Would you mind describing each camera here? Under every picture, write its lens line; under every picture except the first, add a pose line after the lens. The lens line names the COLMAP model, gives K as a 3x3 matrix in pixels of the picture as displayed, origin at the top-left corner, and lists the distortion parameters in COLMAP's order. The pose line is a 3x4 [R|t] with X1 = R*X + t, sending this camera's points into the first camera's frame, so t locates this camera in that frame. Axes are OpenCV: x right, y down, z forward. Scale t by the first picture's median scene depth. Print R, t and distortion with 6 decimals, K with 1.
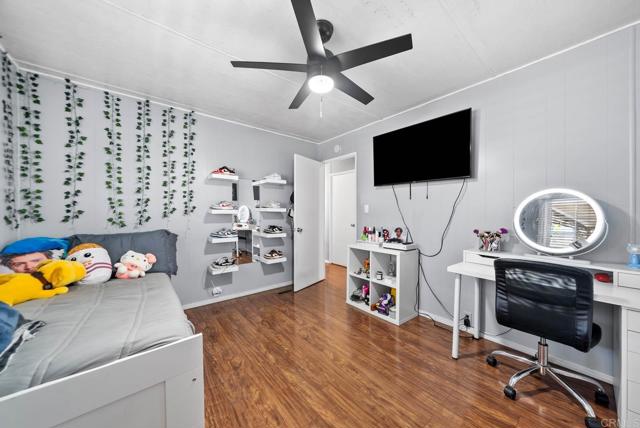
lens RADIAL K [[221.4, 0, 327.1], [0, 221.4, 212.2], [0, 0, 1]] dist [-0.000064, -0.000029]
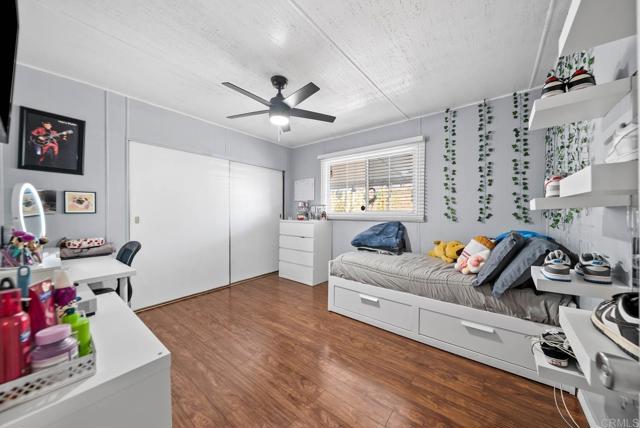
lens RADIAL K [[221.4, 0, 327.1], [0, 221.4, 212.2], [0, 0, 1]] dist [-0.000064, -0.000029]
pose [[-0.975764, -0.009478, -0.218622, -0.003733], [-0.010569, 0.999937, 0.003822, 0.002950], [0.218572, 0.006040, -0.975802, 1.976476]]
